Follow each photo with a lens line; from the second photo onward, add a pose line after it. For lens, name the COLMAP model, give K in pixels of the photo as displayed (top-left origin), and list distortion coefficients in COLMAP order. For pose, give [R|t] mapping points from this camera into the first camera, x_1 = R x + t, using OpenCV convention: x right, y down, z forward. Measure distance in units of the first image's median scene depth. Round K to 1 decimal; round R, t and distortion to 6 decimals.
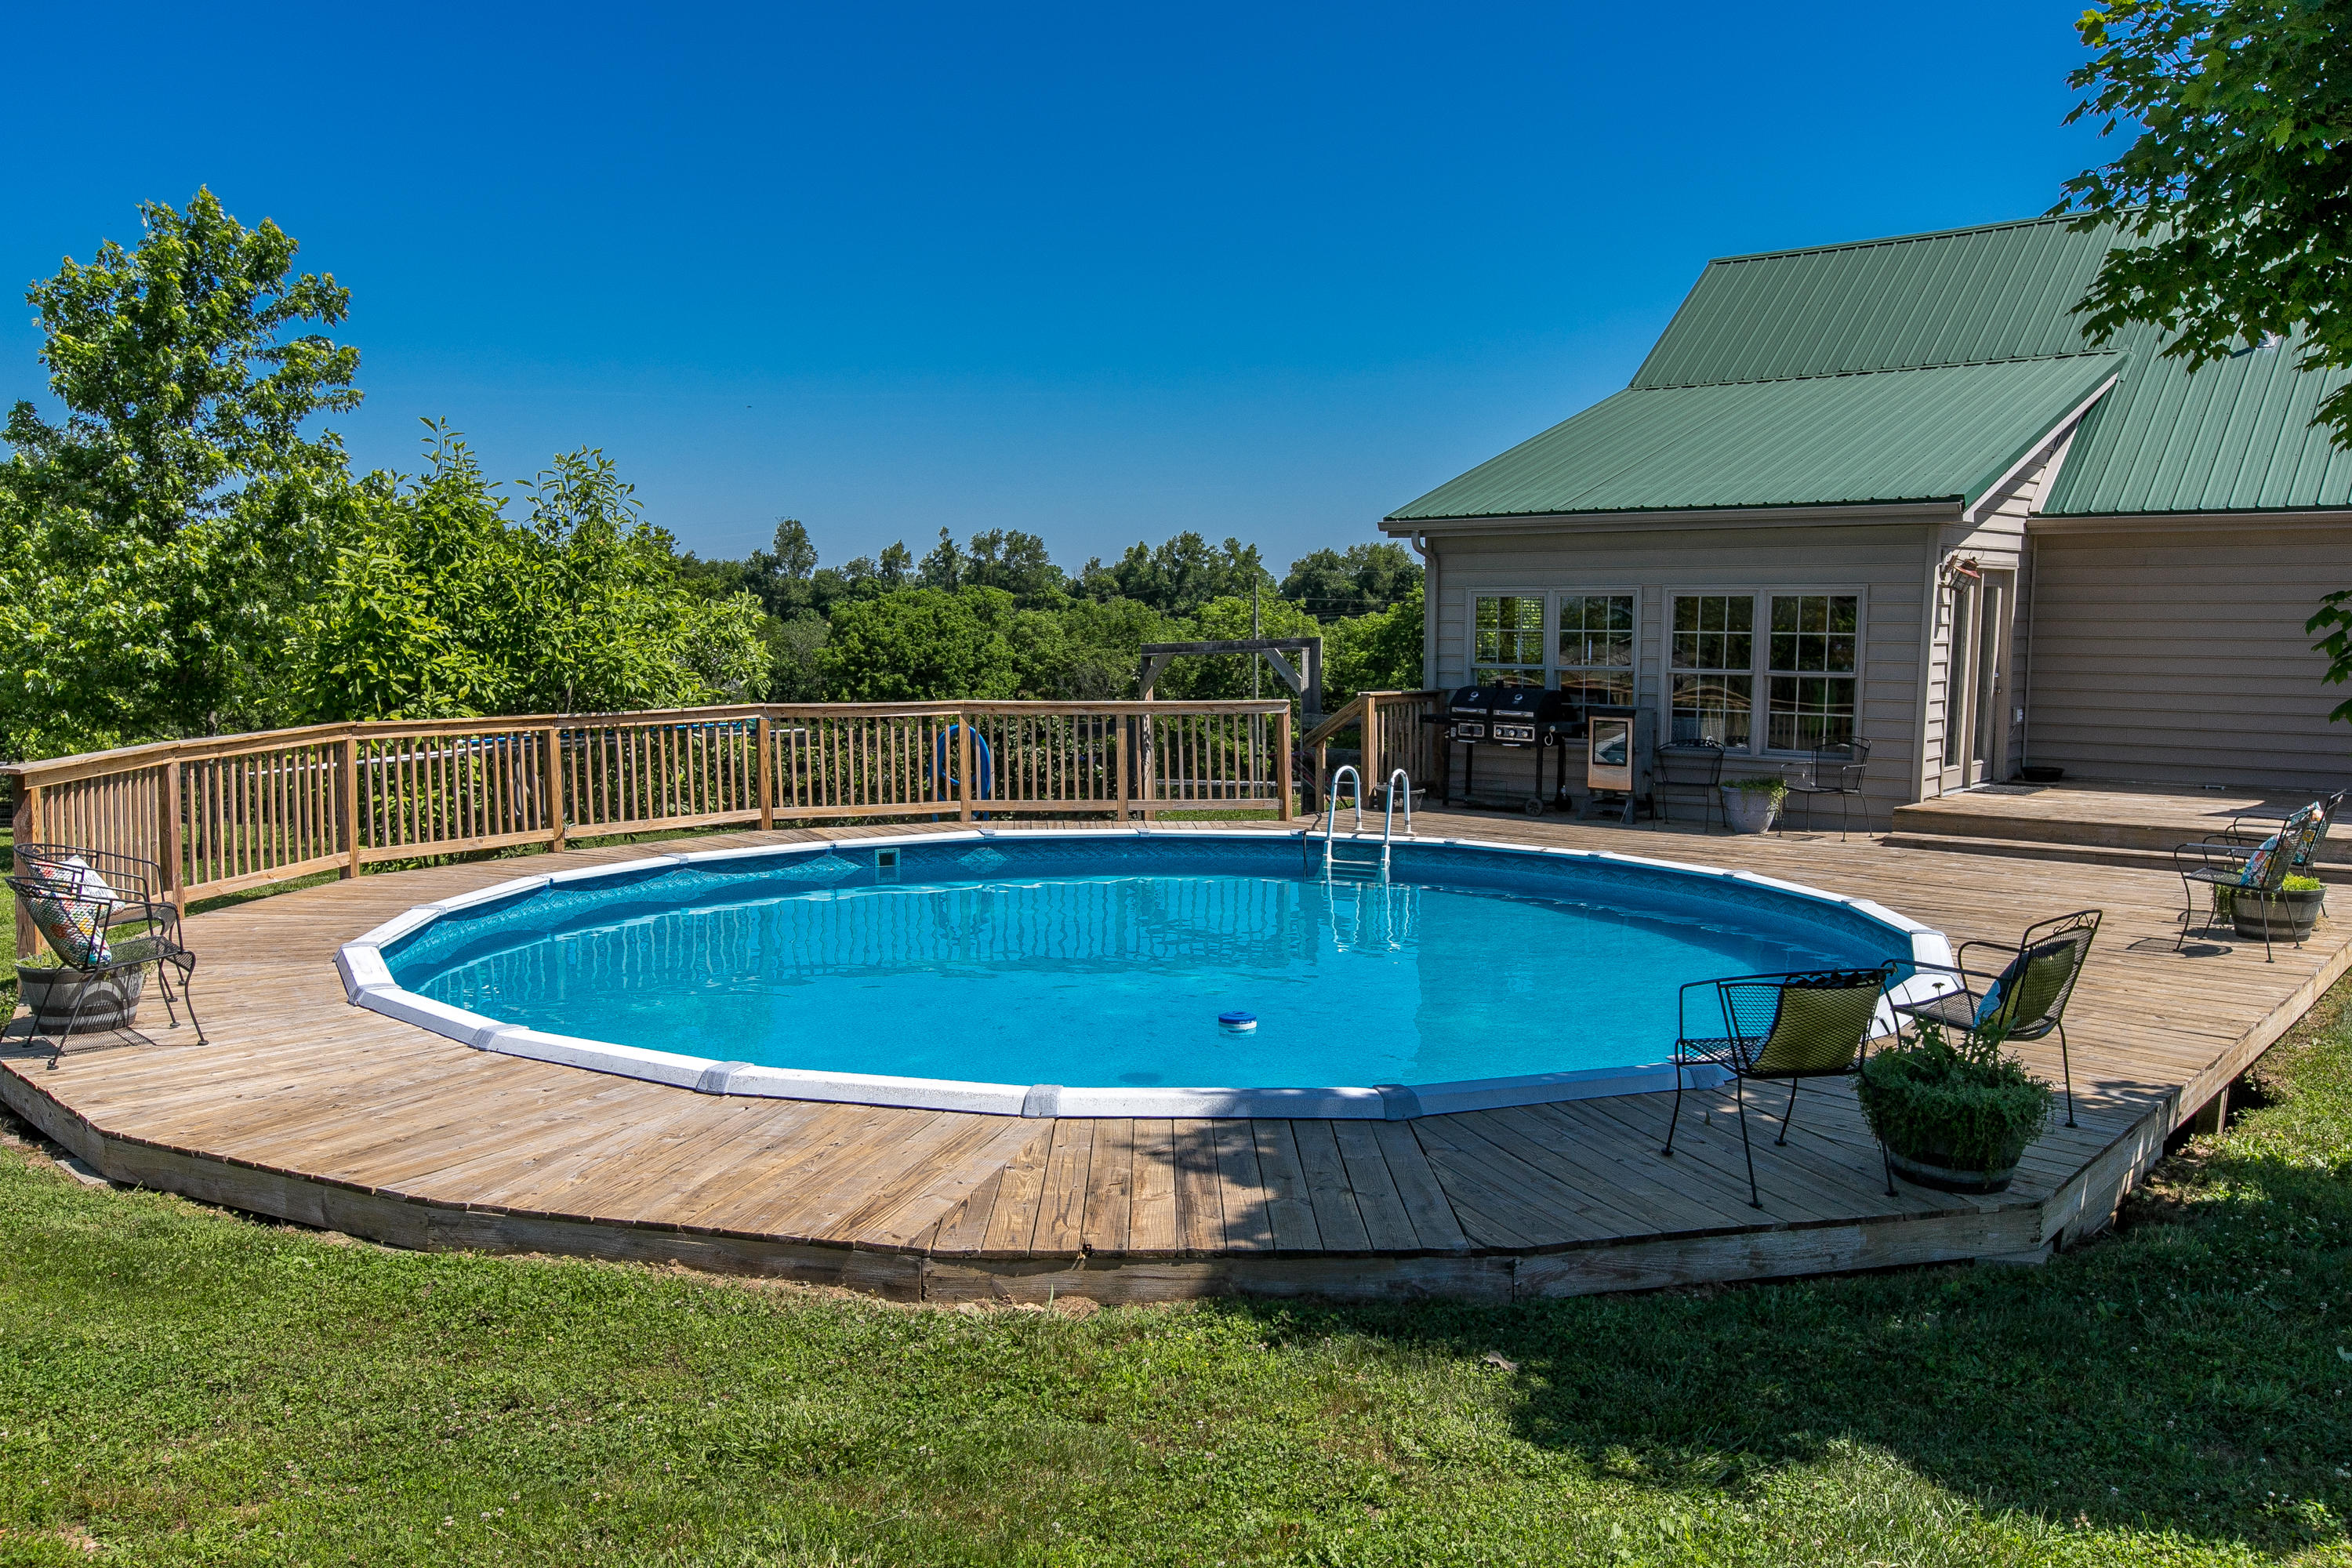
lens RADIAL K [[1845.3, 0, 1175.4], [0, 1845.3, 795.7], [0, 0, 1]] dist [-0.010026, -0.001581]
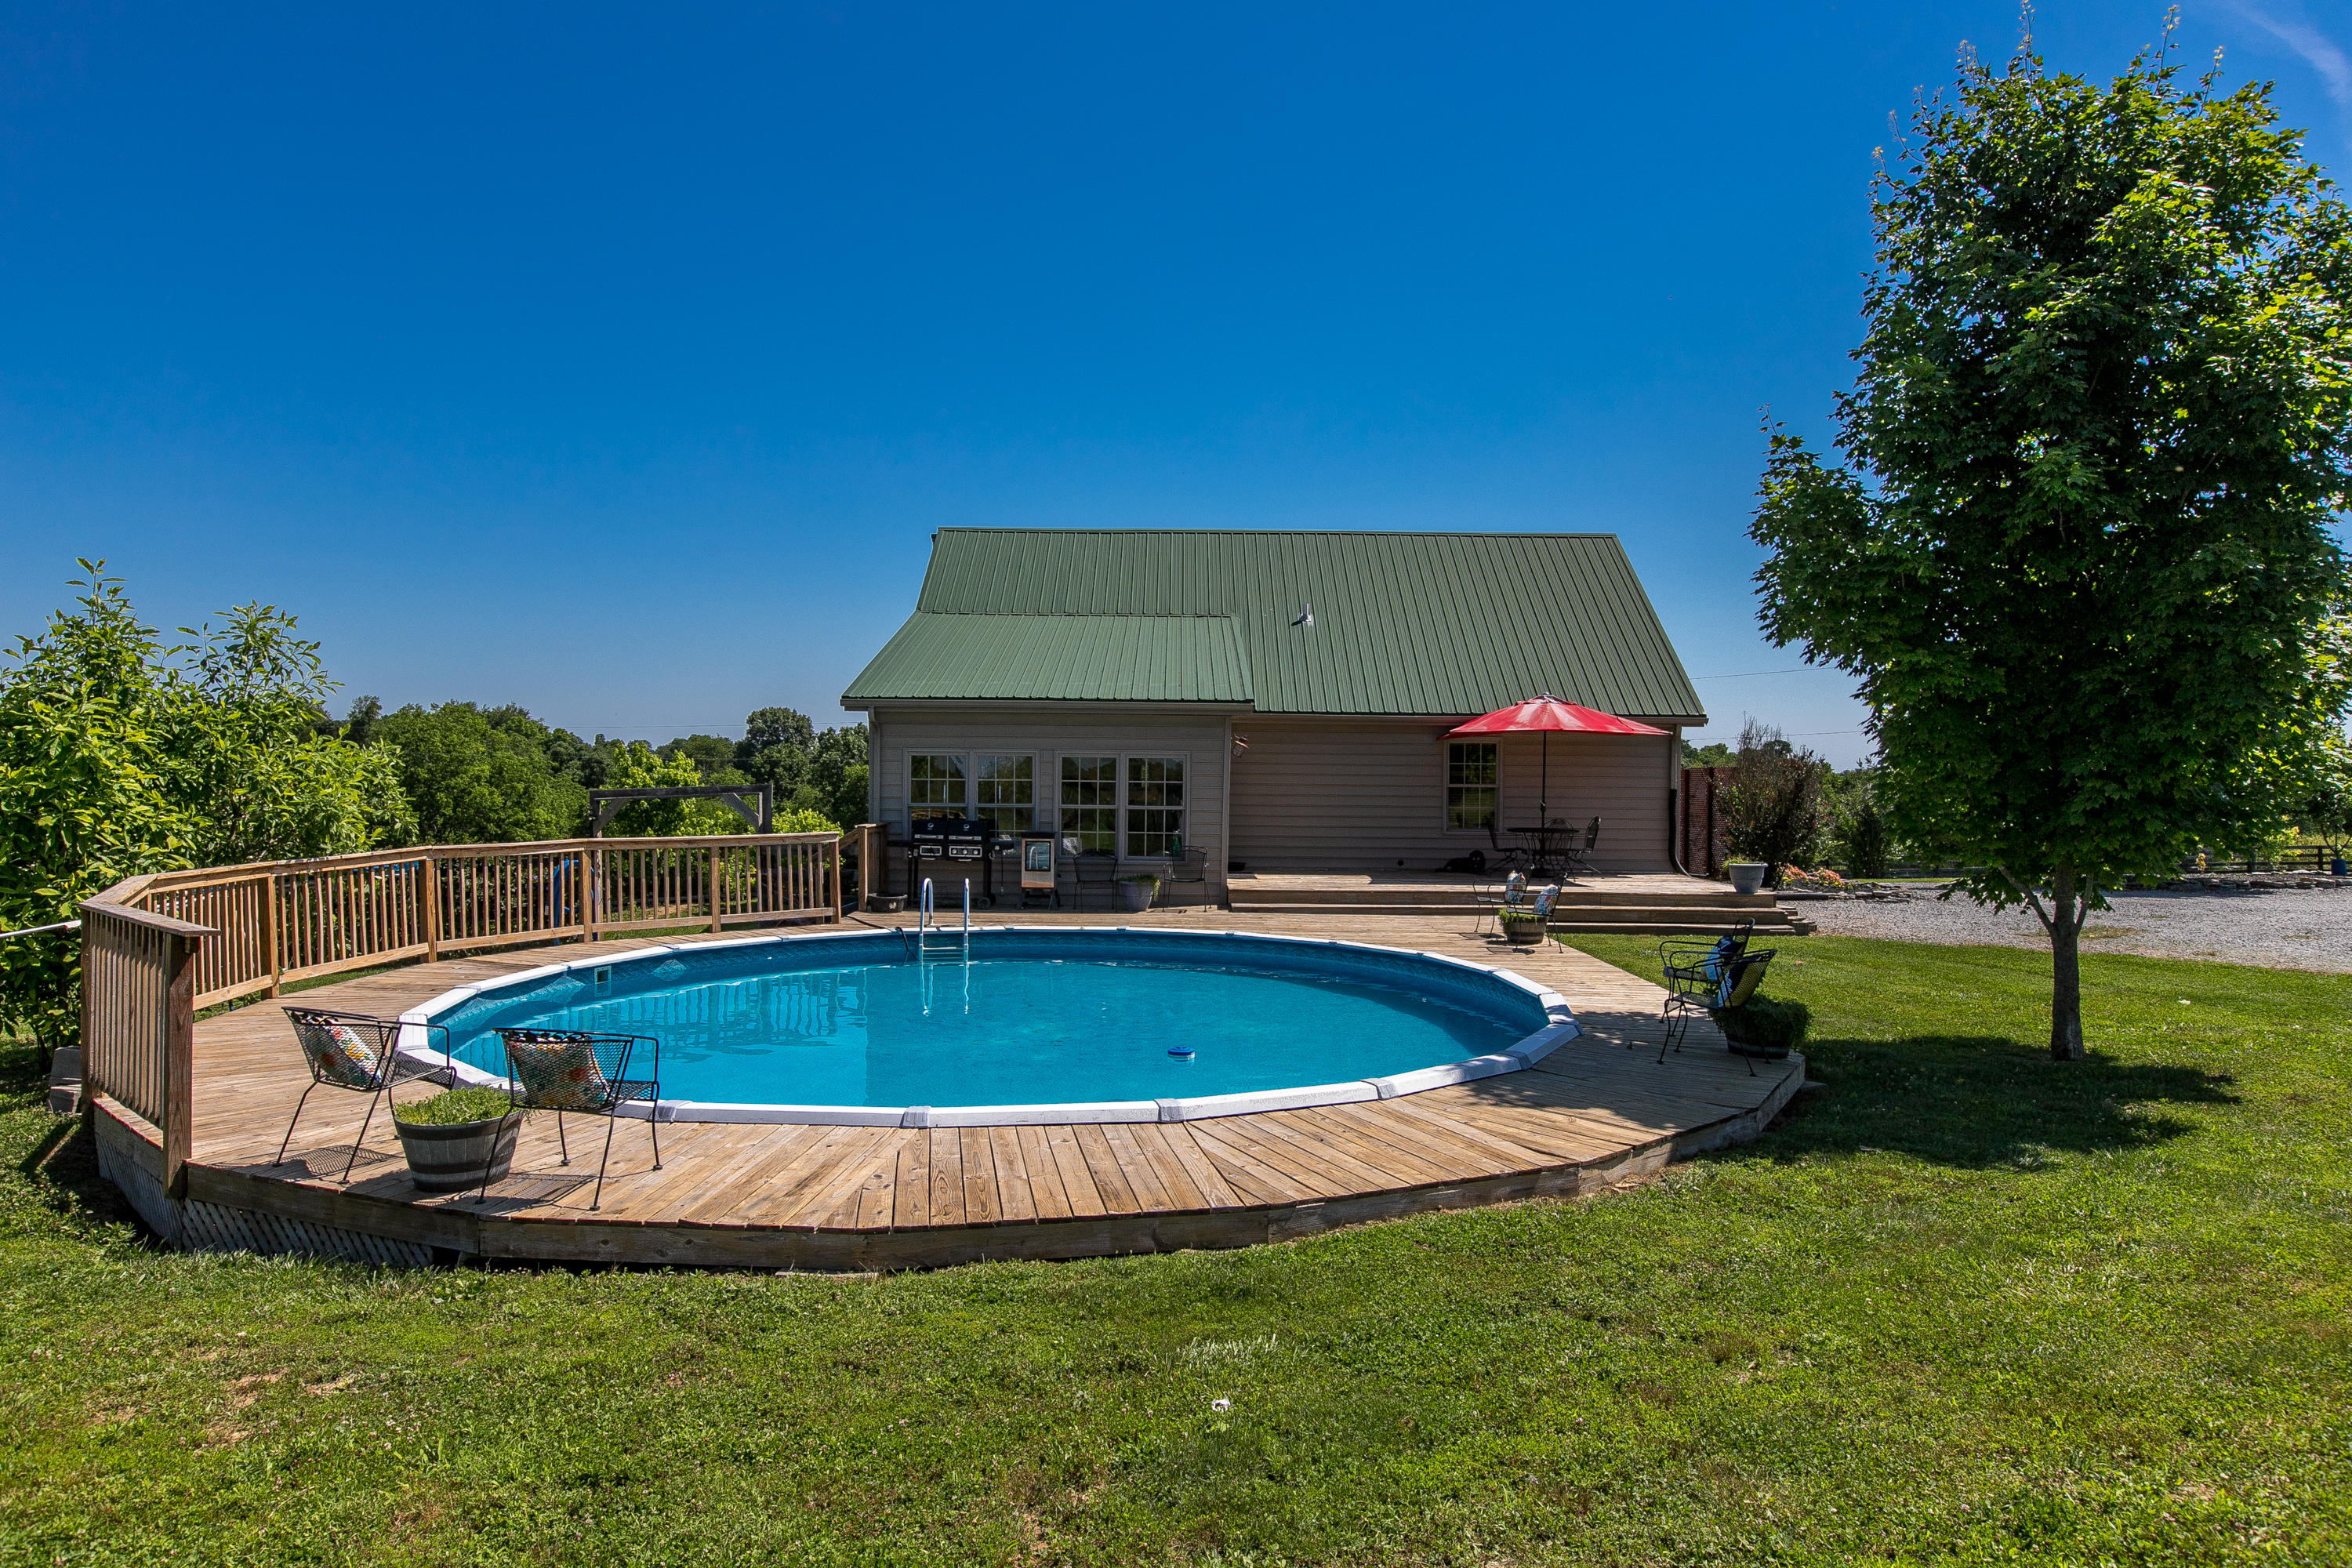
lens RADIAL K [[1382.5, 0, 1174.6], [0, 1382.5, 774.5], [0, 0, 1]] dist [-0.000437, -0.000837]
pose [[0.770200, 0.003839, 0.637791, -0.433632], [0.053478, 0.996072, -0.070576, -0.011202], [-0.635556, 0.088465, 0.766970, 0.091083]]
